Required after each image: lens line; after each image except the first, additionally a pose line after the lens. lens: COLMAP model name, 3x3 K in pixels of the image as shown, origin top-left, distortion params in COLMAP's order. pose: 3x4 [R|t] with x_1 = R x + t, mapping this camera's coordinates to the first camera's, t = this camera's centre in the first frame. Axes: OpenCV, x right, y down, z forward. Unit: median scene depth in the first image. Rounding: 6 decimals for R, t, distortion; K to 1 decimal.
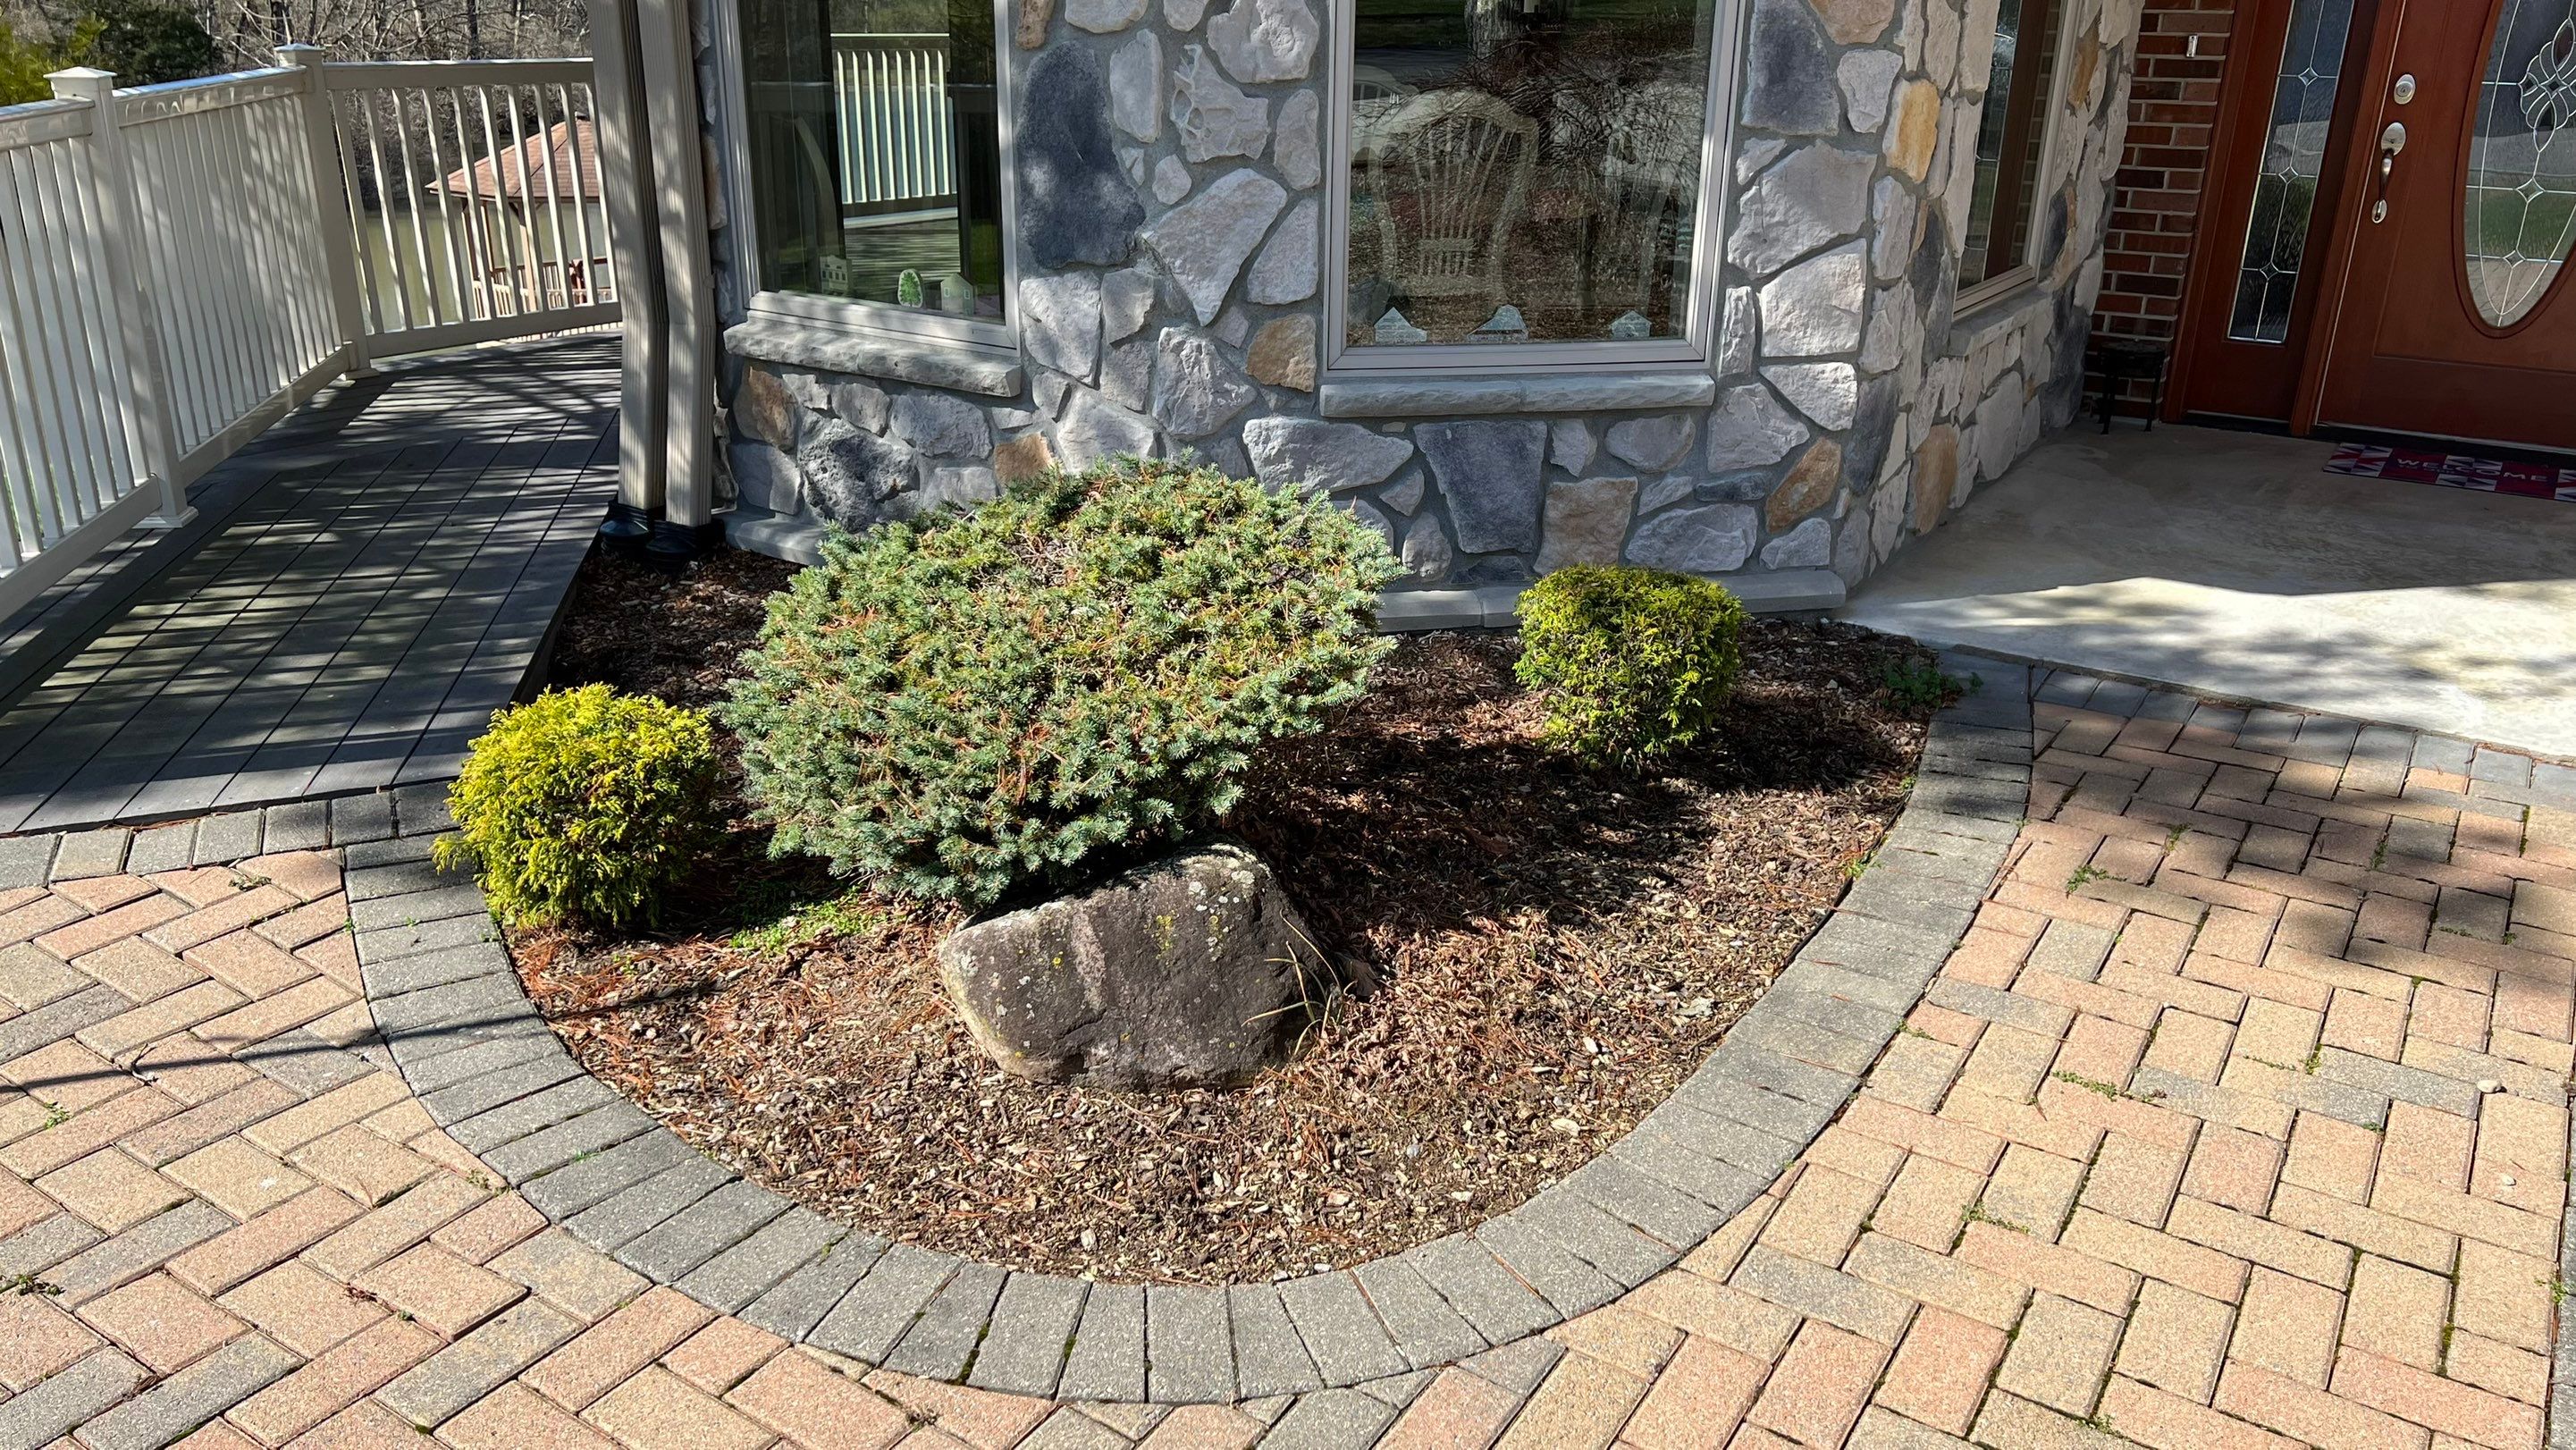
lens RADIAL K [[1947.5, 0, 1260.5], [0, 1947.5, 716.2], [0, 0, 1]] dist [0.074855, -0.053849]
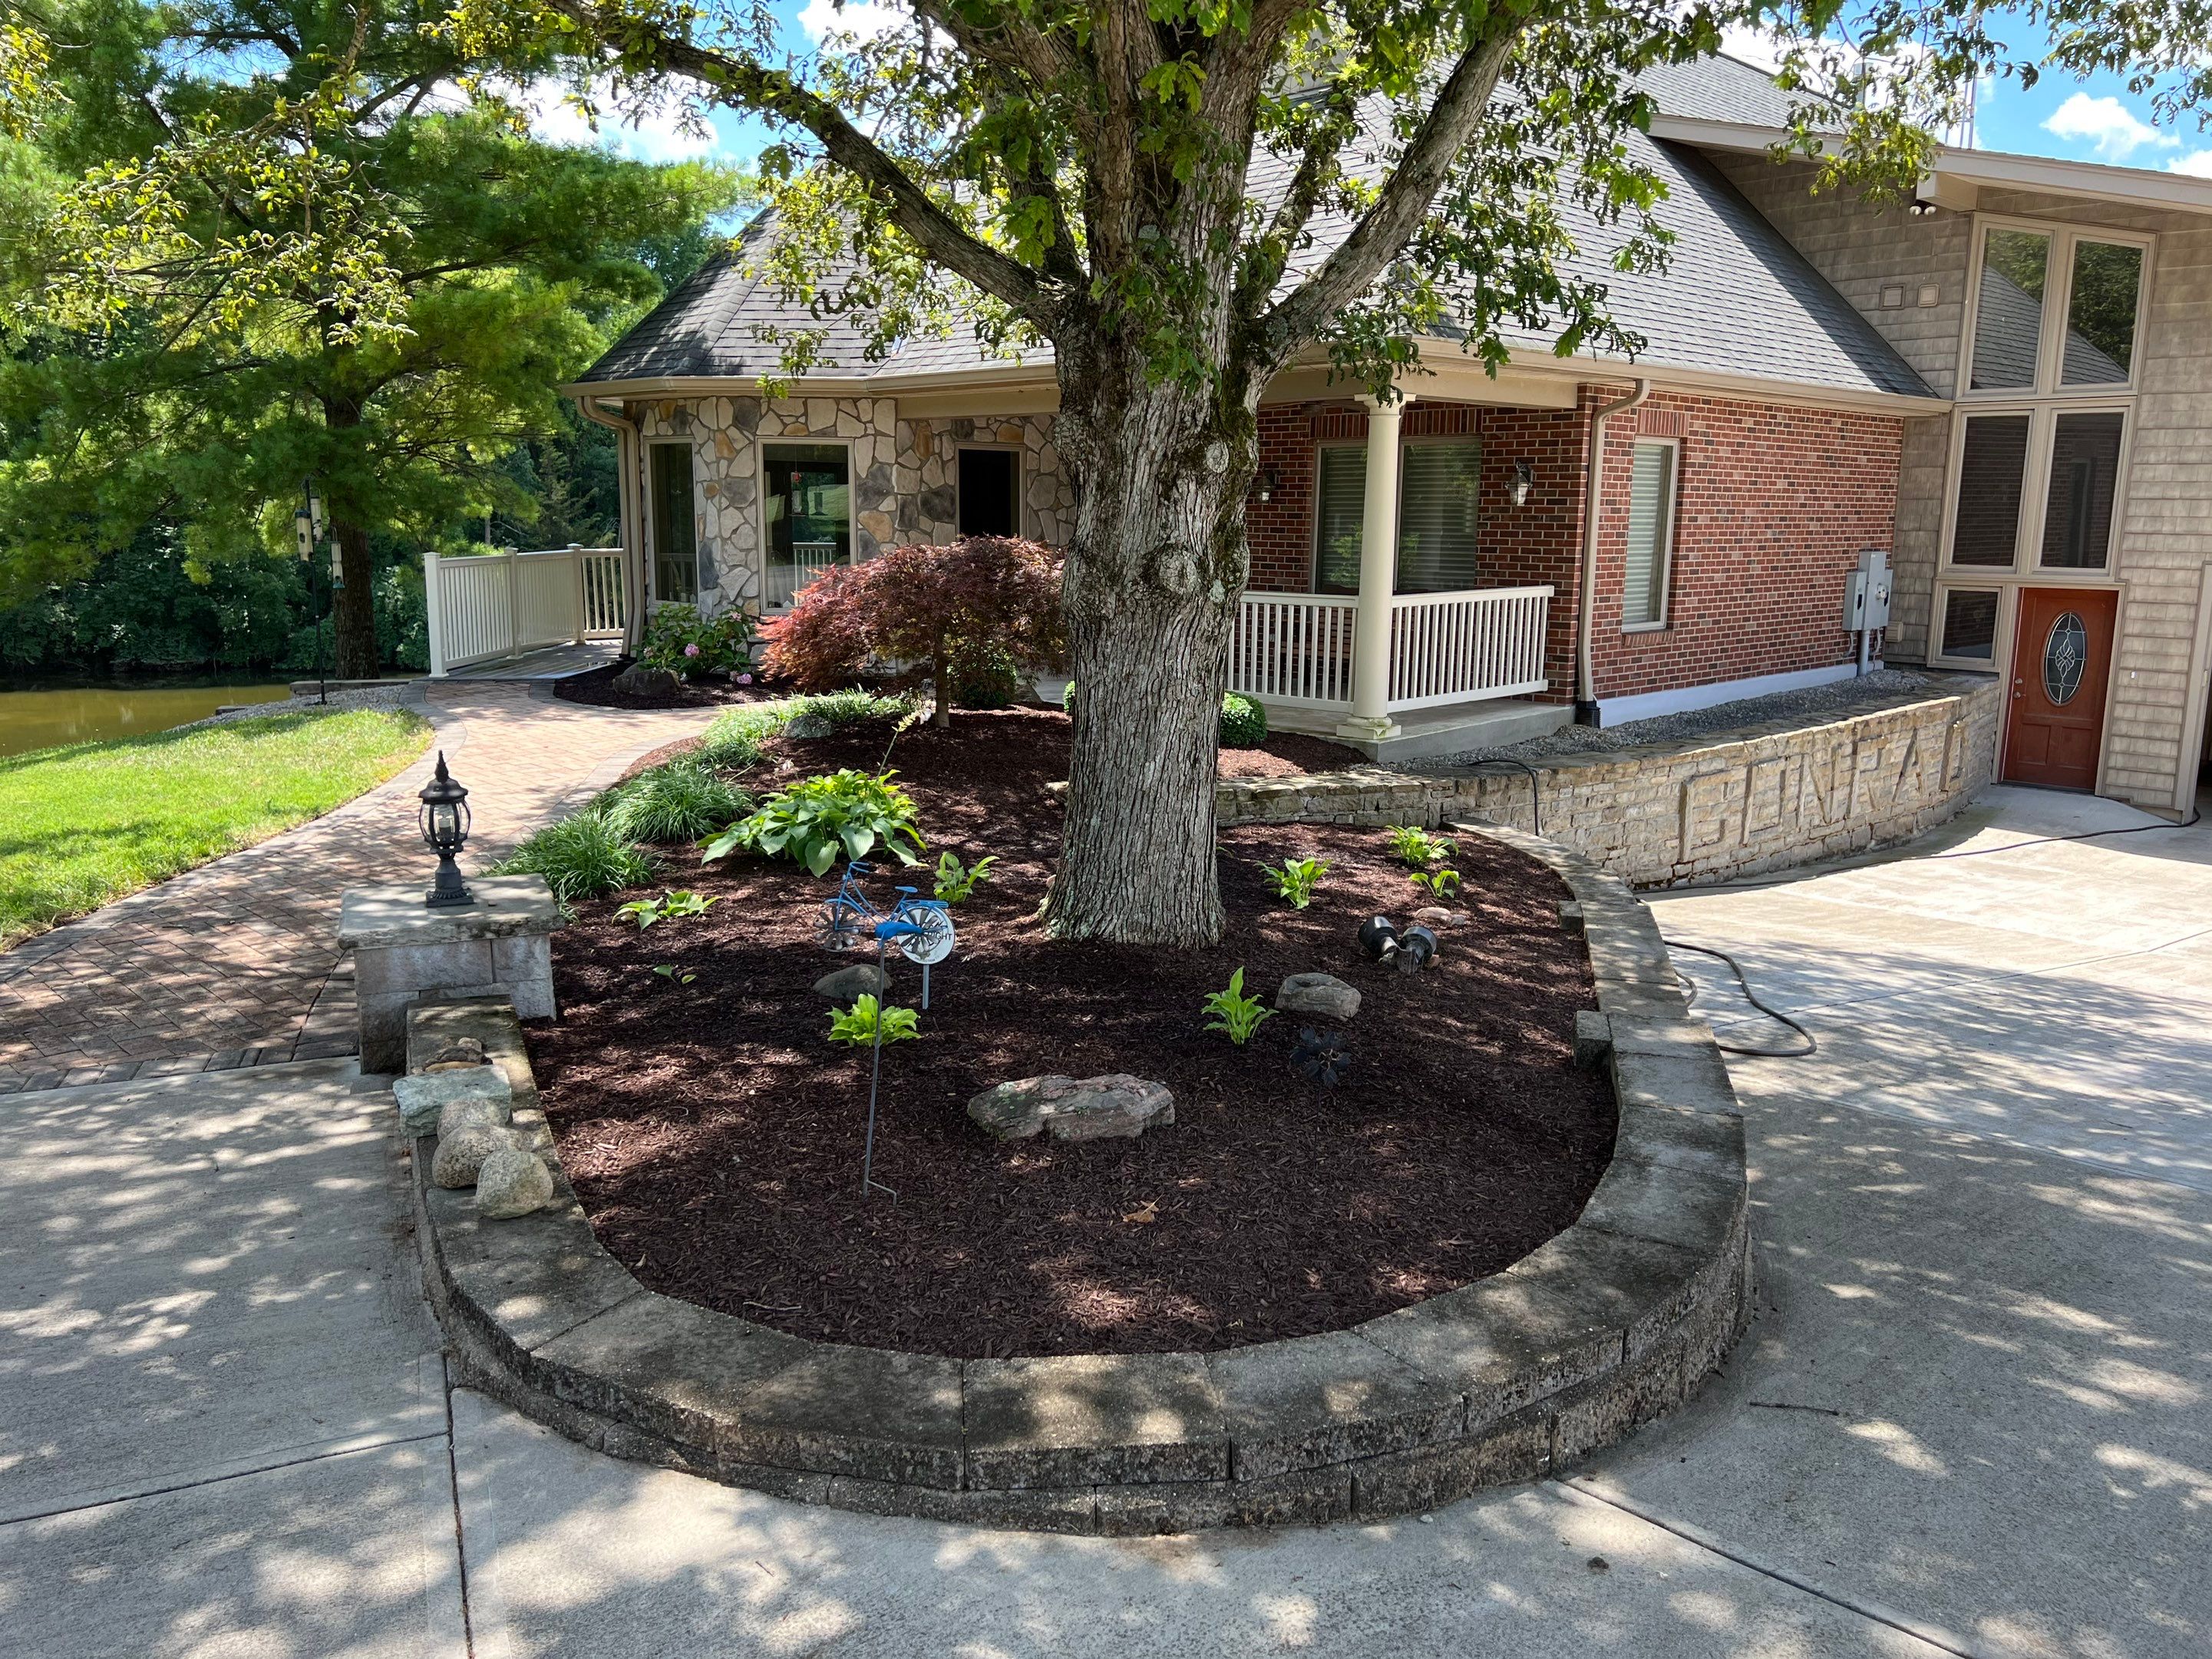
lens RADIAL K [[1648.3, 0, 1092.9], [0, 1648.3, 814.8], [0, 0, 1]] dist [0.076008, -0.090333]
pose [[0.980633, 0.029502, -0.193620, 1.479719], [-0.061244, 0.985205, -0.160065, 0.808161], [0.186033, 0.168823, 0.967931, -2.342364]]
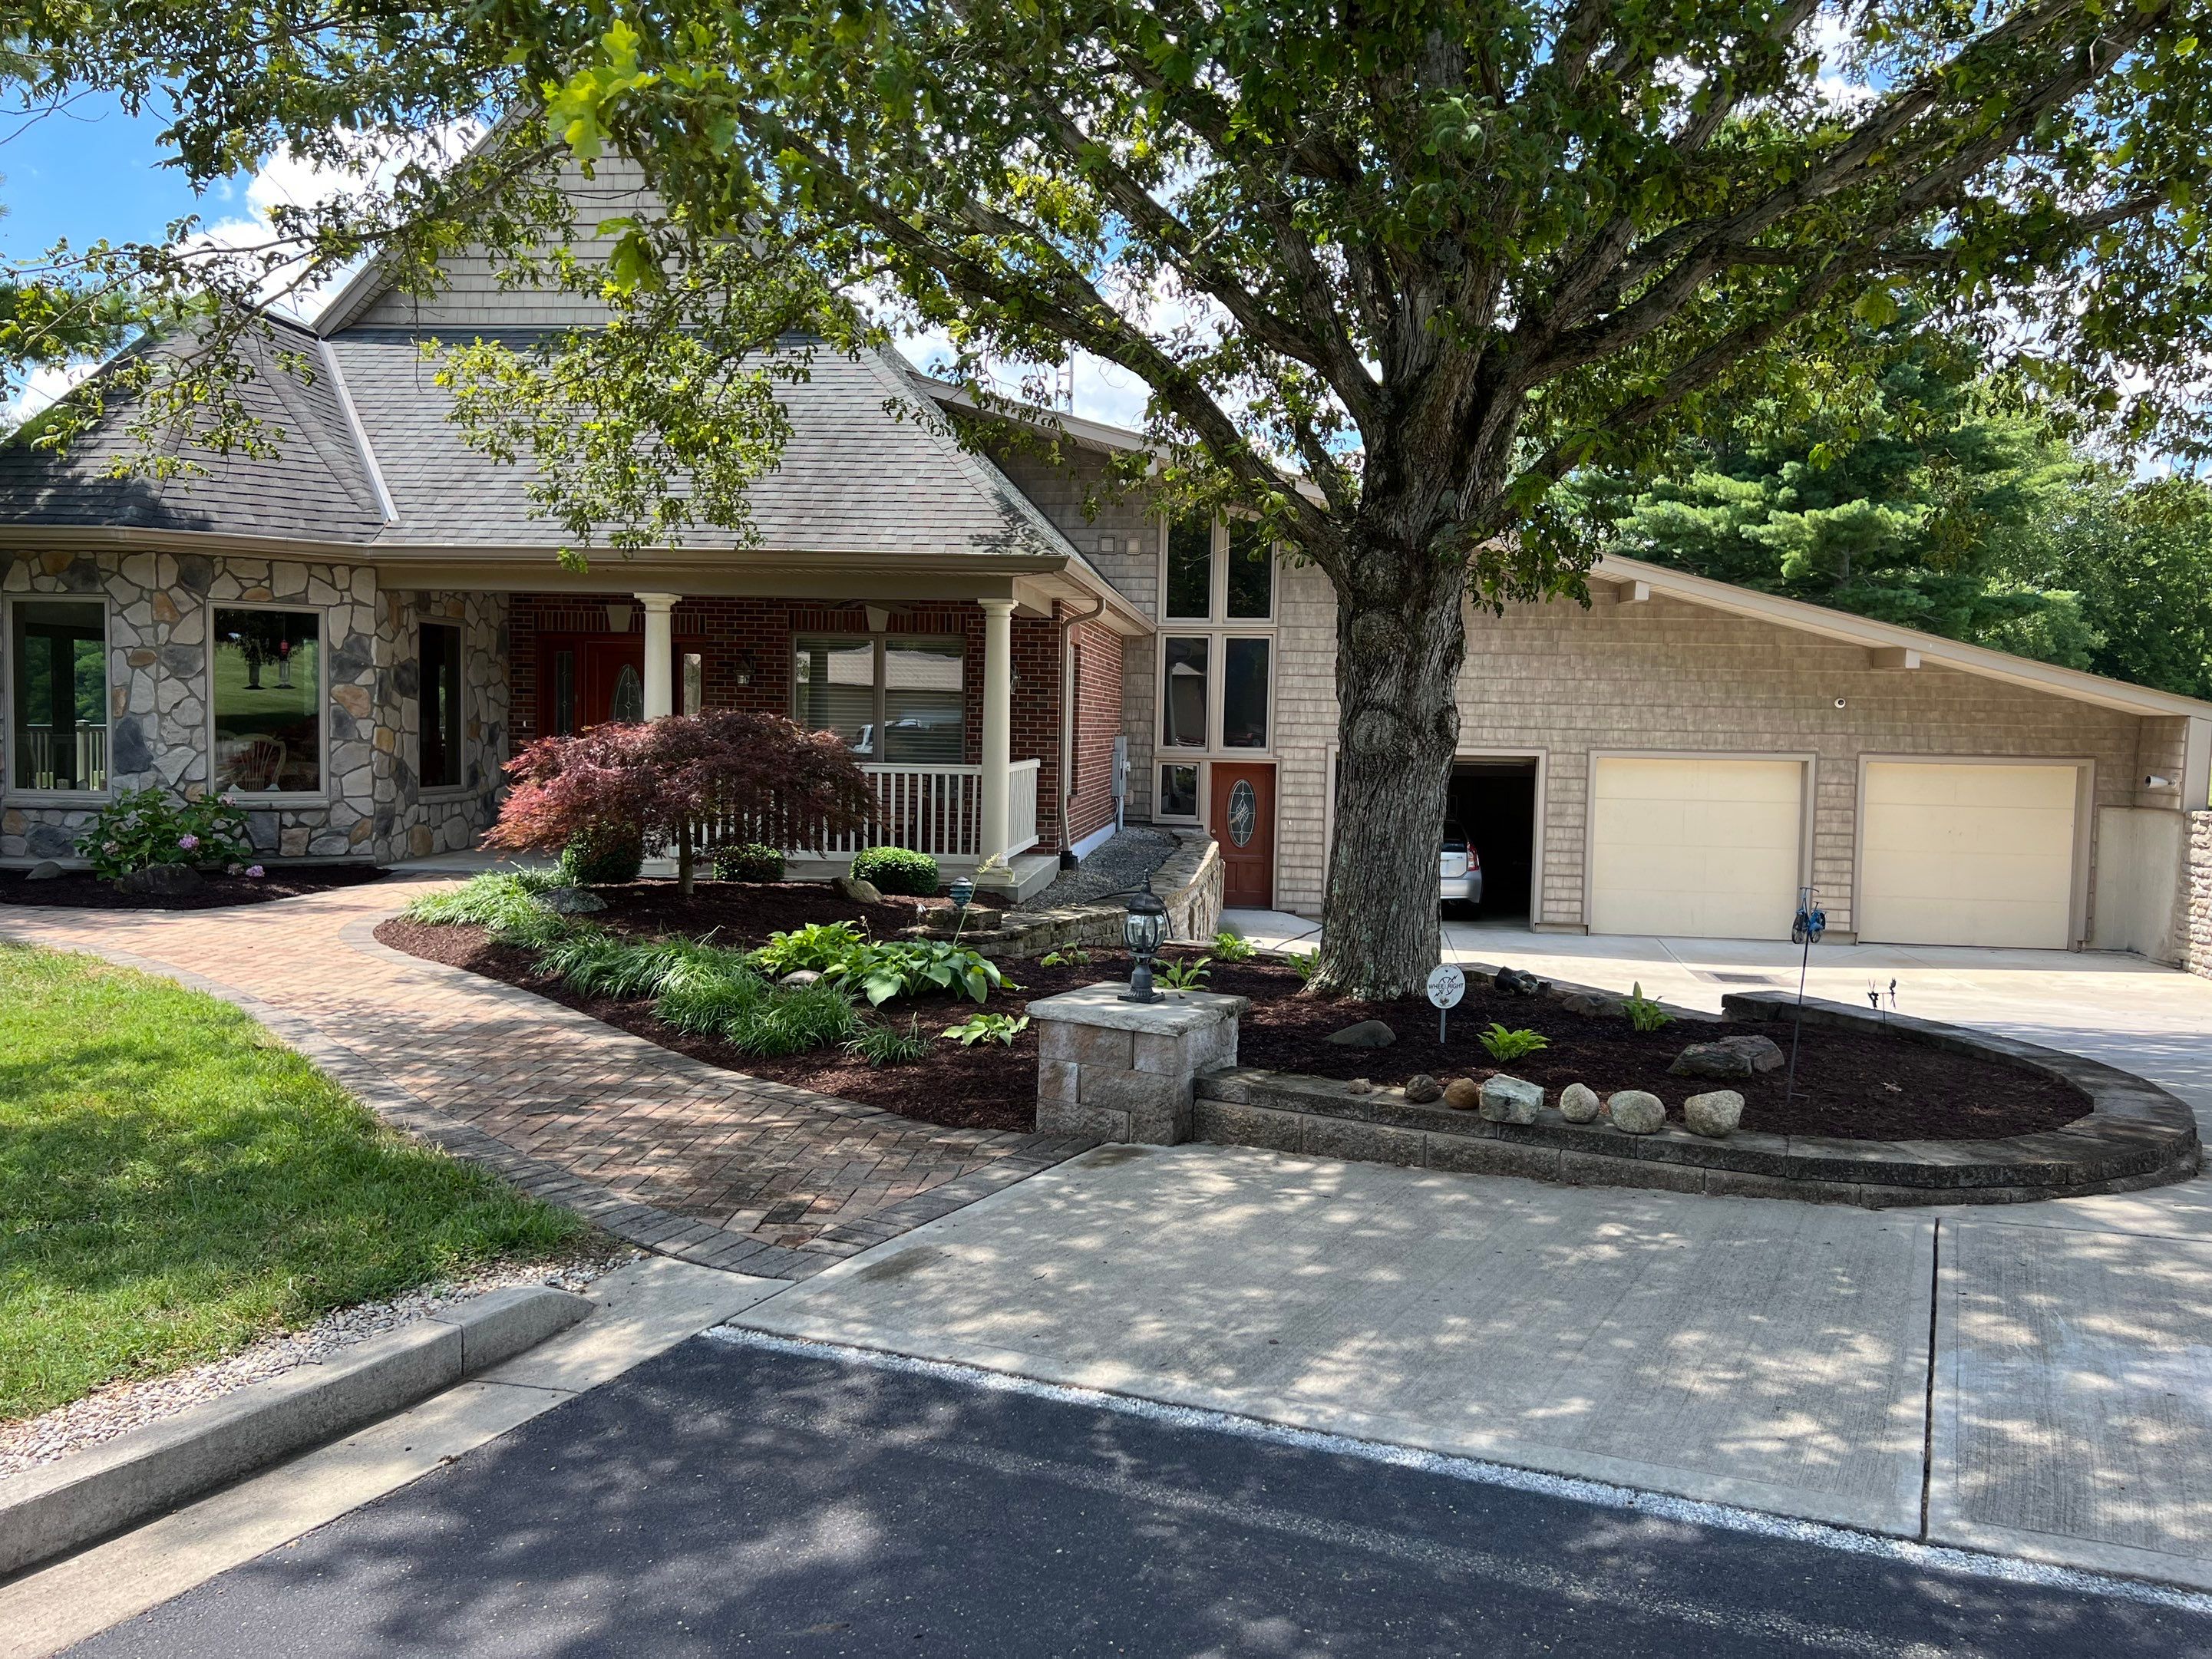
lens RADIAL K [[1640.1, 0, 1103.1], [0, 1640.1, 813.1], [0, 0, 1]] dist [0.101767, -0.133970]
pose [[0.881934, -0.023668, 0.470778, 0.036077], [0.154715, 0.957943, -0.241677, 0.889260], [-0.445258, 0.285980, 0.848505, -2.470076]]
